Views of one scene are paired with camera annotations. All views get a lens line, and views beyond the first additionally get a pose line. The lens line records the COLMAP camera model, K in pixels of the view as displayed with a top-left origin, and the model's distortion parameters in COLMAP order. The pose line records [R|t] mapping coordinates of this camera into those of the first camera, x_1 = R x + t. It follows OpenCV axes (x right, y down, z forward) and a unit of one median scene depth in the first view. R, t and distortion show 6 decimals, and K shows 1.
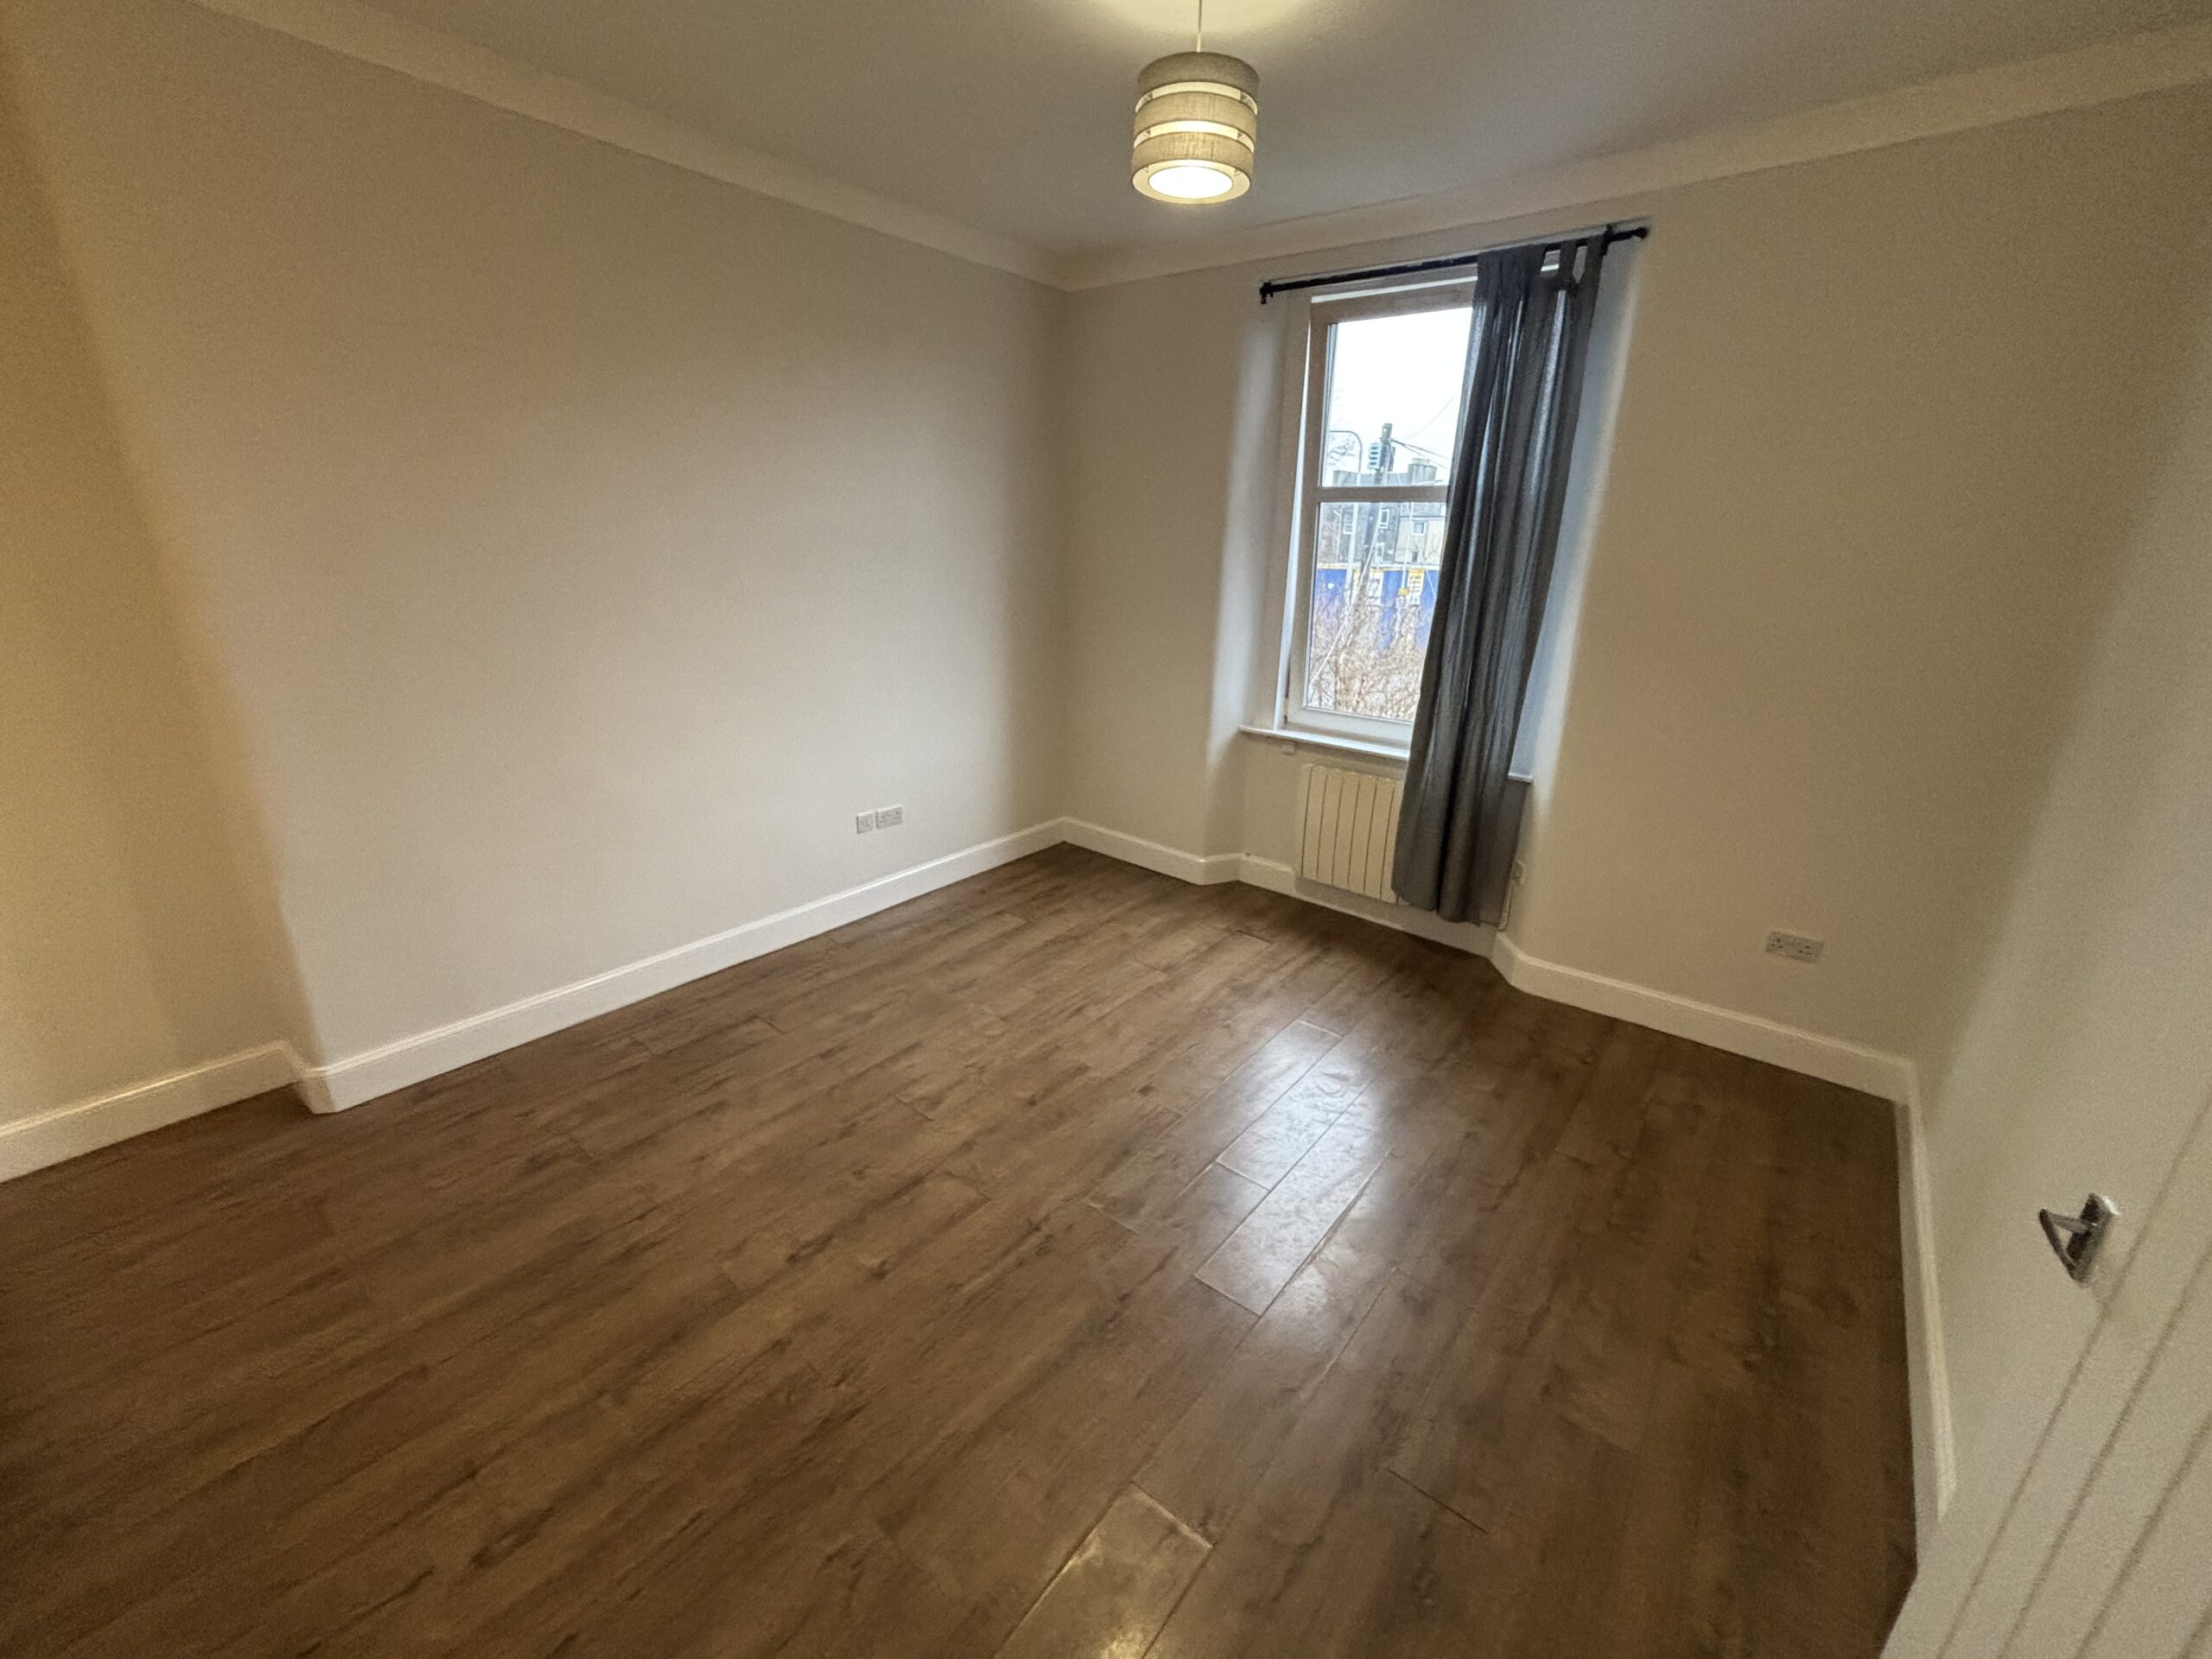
lens RADIAL K [[893.9, 0, 1099.1], [0, 893.9, 826.9], [0, 0, 1]] dist [0.007972, 0.000709]
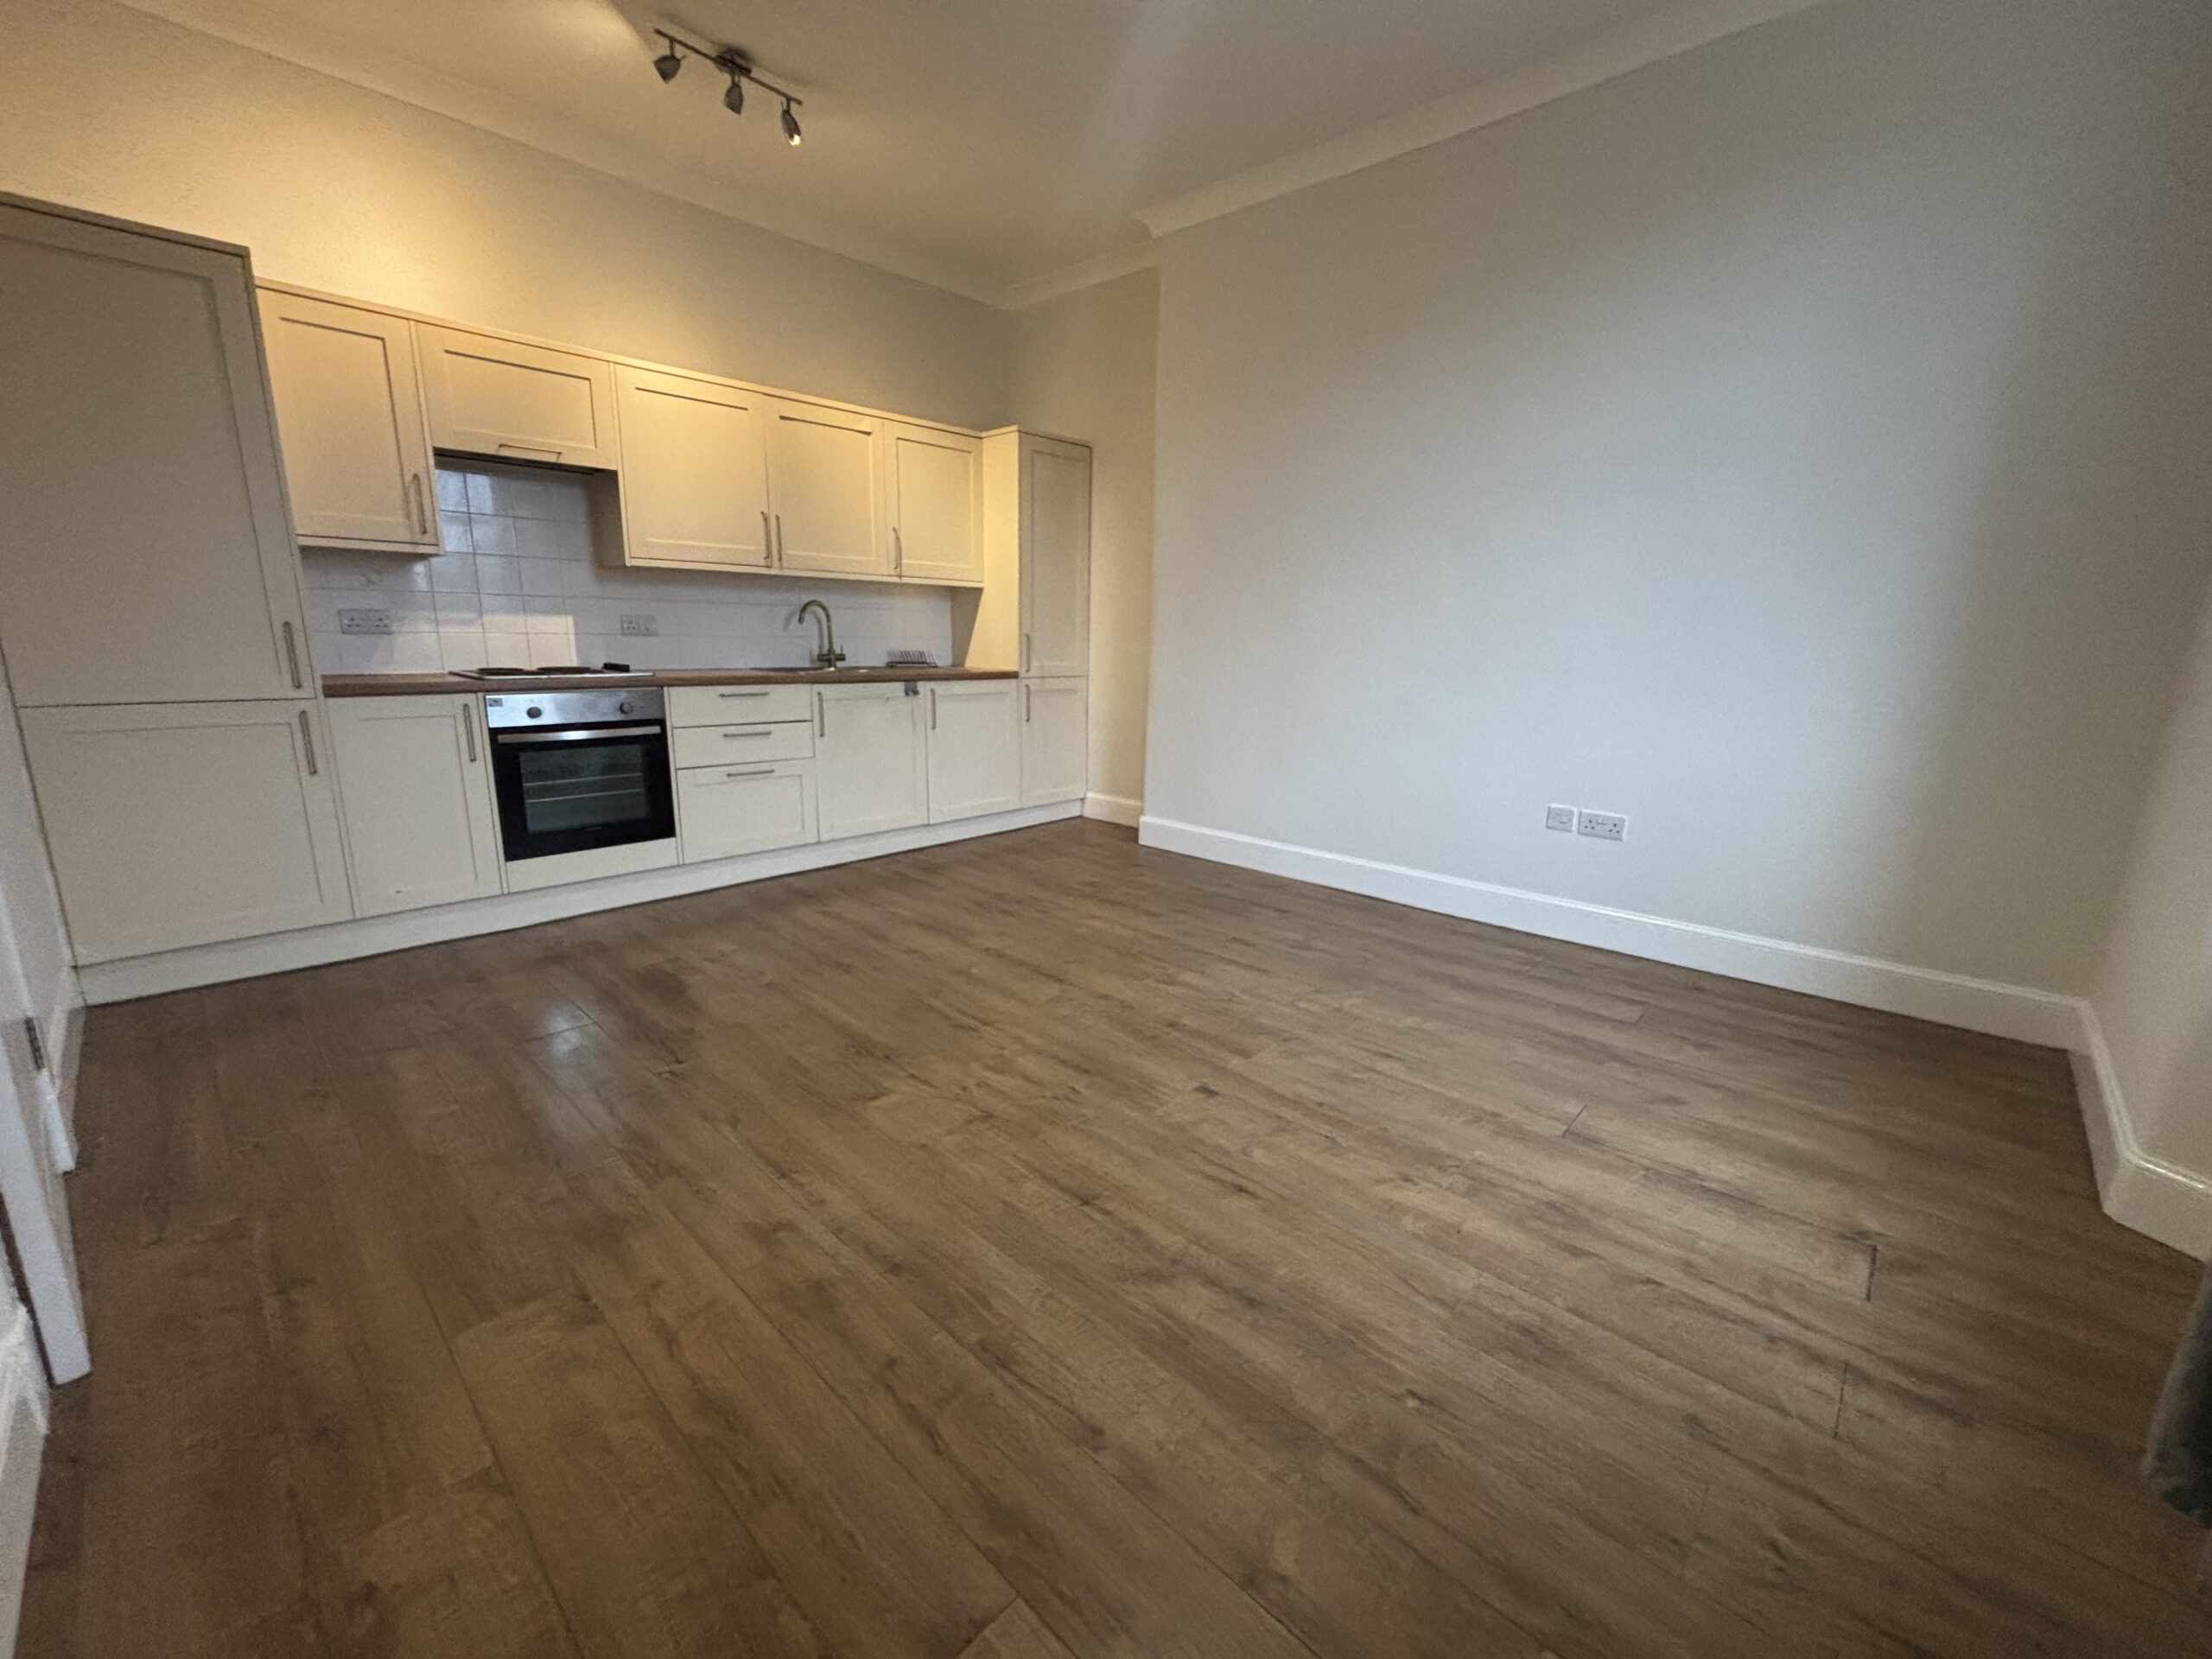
lens RADIAL K [[893.9, 0, 1099.1], [0, 893.9, 826.9], [0, 0, 1]] dist [0.007972, 0.000709]
pose [[-0.077731, 0.190952, -0.978517, 0.785099], [-0.333492, 0.919967, 0.206018, -0.036717], [0.939543, 0.342342, -0.007829, 0.880181]]
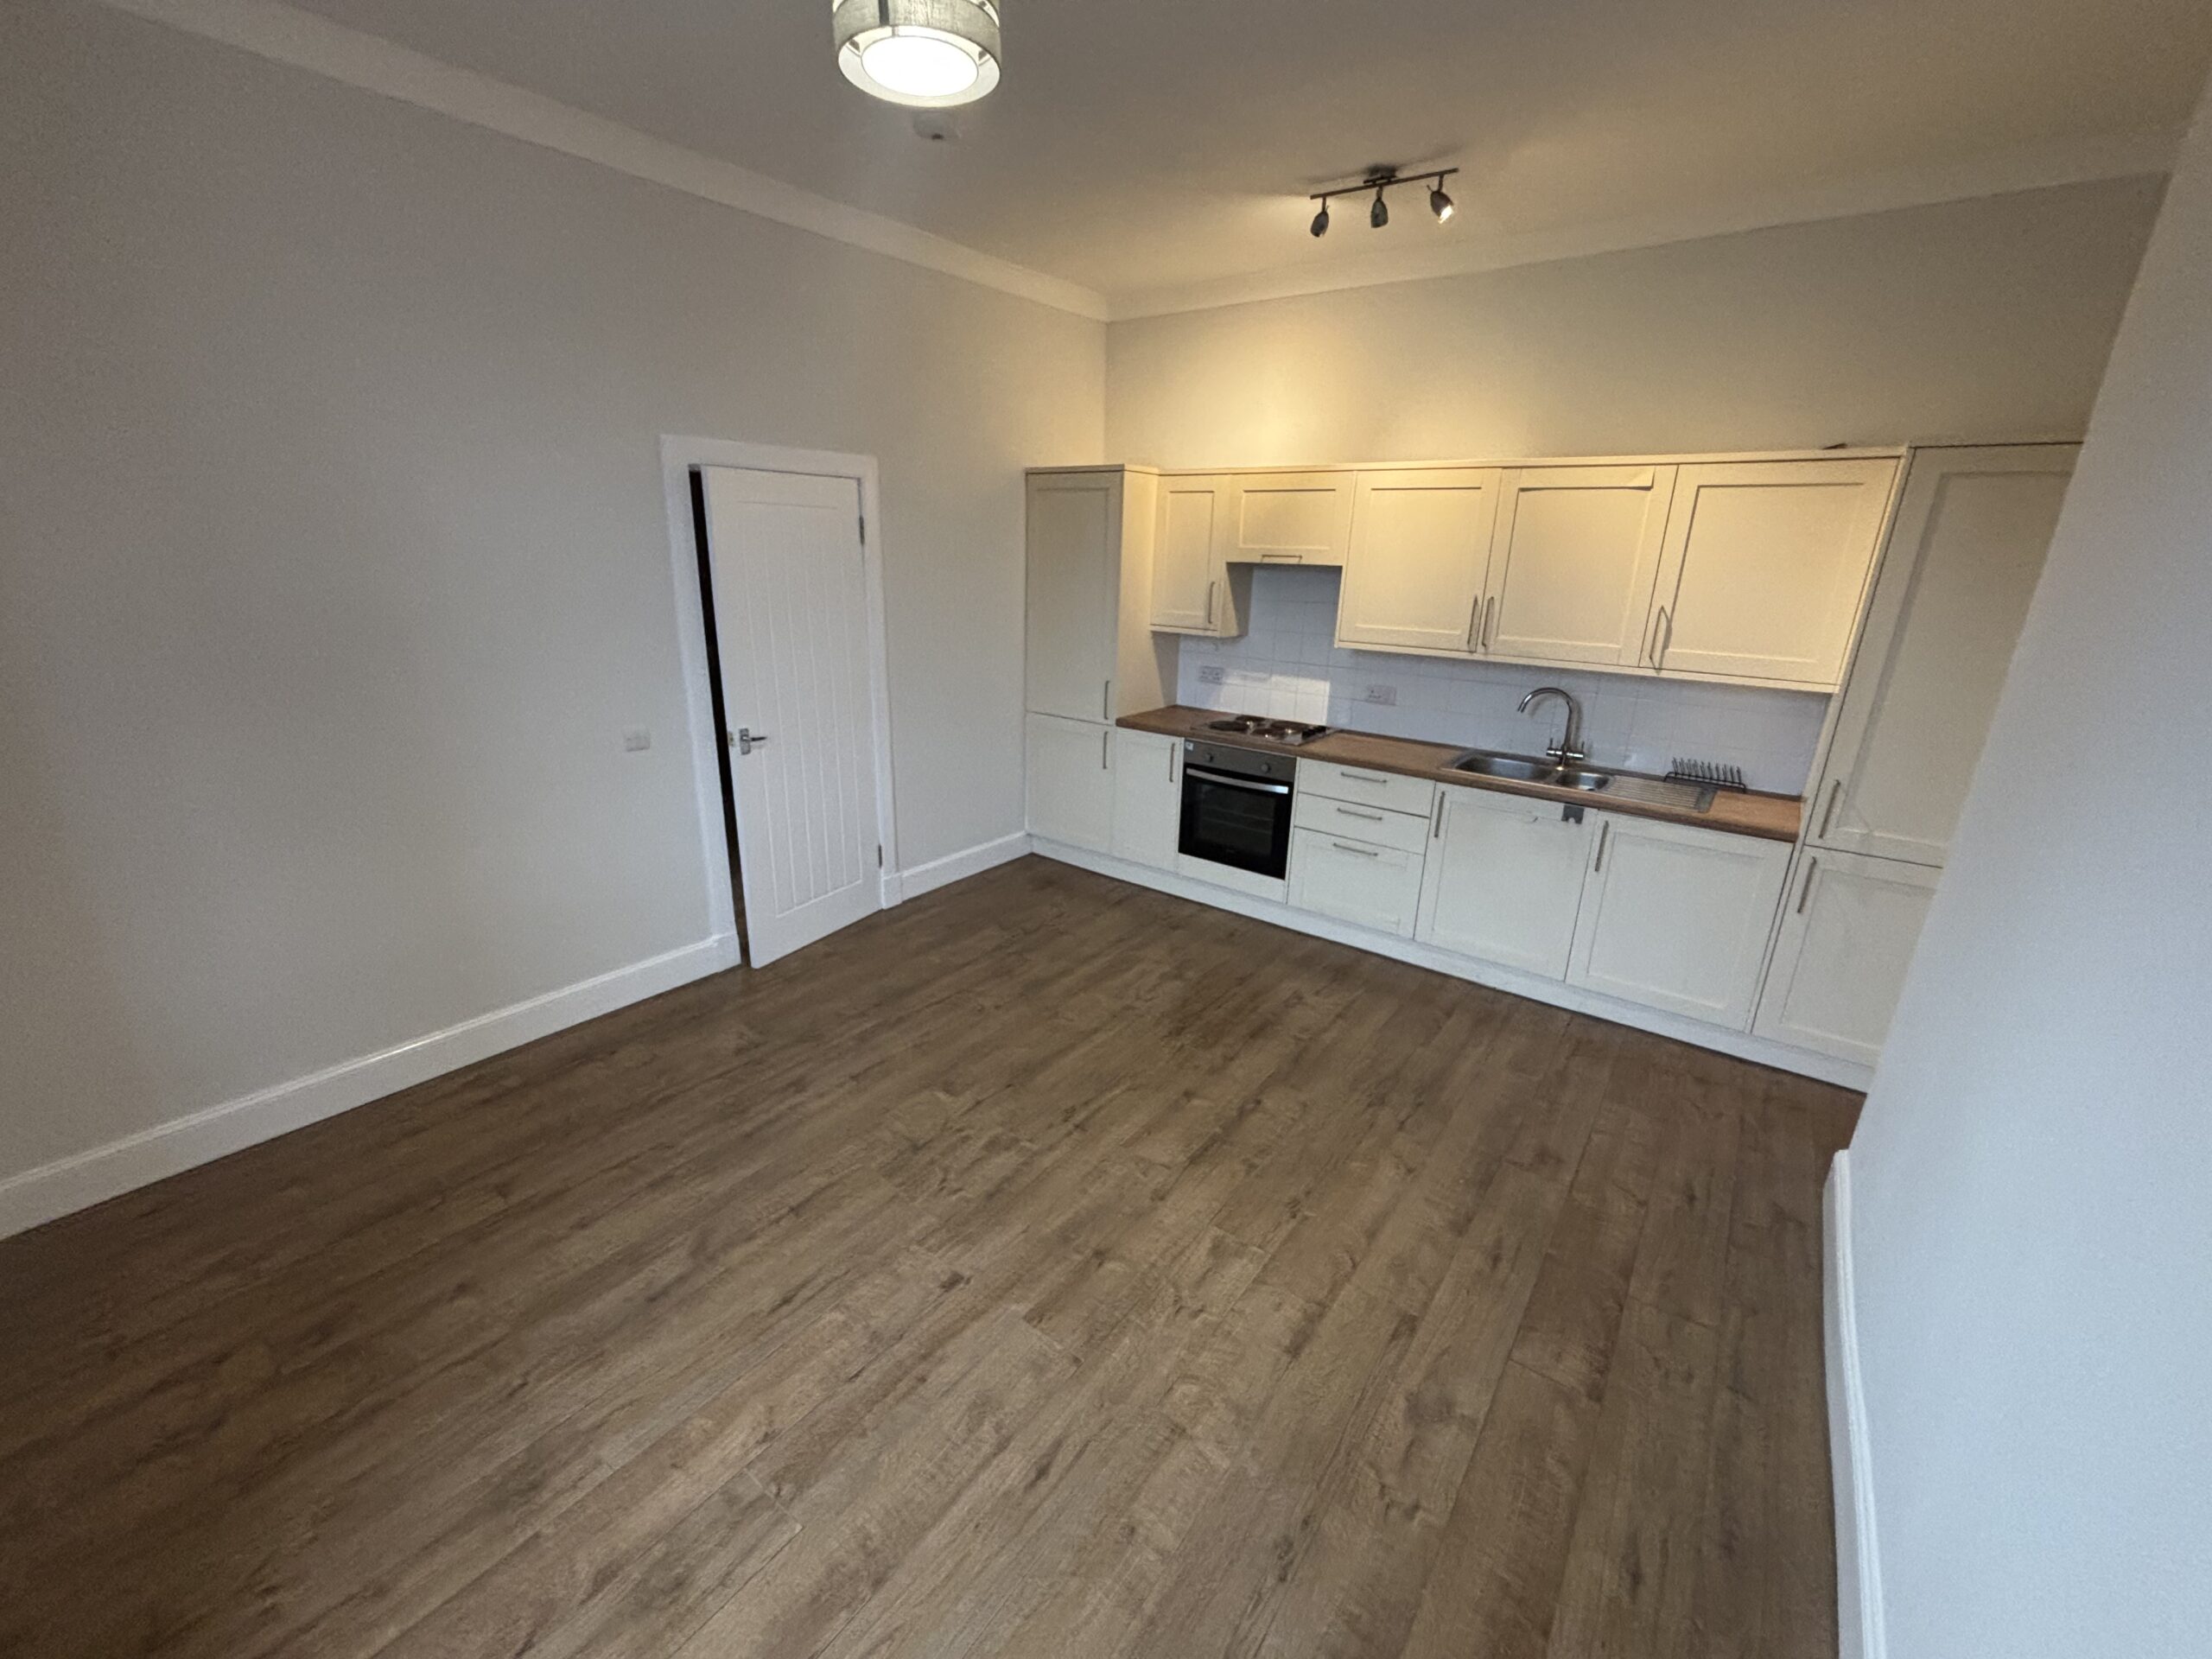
lens RADIAL K [[893.9, 0, 1099.1], [0, 893.9, 826.9], [0, 0, 1]] dist [0.007972, 0.000709]
pose [[-0.998092, -0.033333, -0.051977, -0.019871], [-0.057527, 0.807838, 0.586591, -0.481901], [0.022436, 0.588462, -0.808214, 1.445789]]
